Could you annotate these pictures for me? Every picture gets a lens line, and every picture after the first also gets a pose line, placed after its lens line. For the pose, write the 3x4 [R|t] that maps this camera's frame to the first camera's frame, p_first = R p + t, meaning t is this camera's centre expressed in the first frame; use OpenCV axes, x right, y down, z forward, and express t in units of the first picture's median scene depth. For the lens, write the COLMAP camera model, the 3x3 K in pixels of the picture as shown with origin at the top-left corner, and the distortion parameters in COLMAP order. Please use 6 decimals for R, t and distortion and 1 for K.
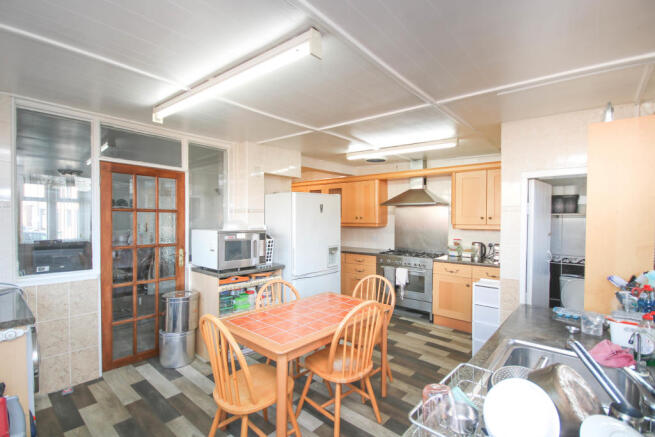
lens RADIAL K [[303.1, 0, 332.6], [0, 303.1, 219.7], [0, 0, 1]] dist [-0.002197, 0.000038]
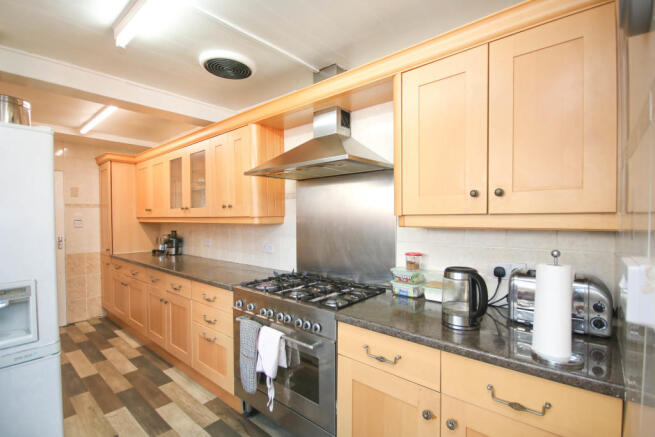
lens RADIAL K [[303.1, 0, 327.8], [0, 303.1, 220.2], [0, 0, 1]] dist [-0.002197, 0.000038]
pose [[0.999763, -0.010186, -0.019257, 0.315566], [0.010338, 0.999916, 0.007804, 0.017422], [0.019176, -0.008001, 0.999784, 0.619519]]
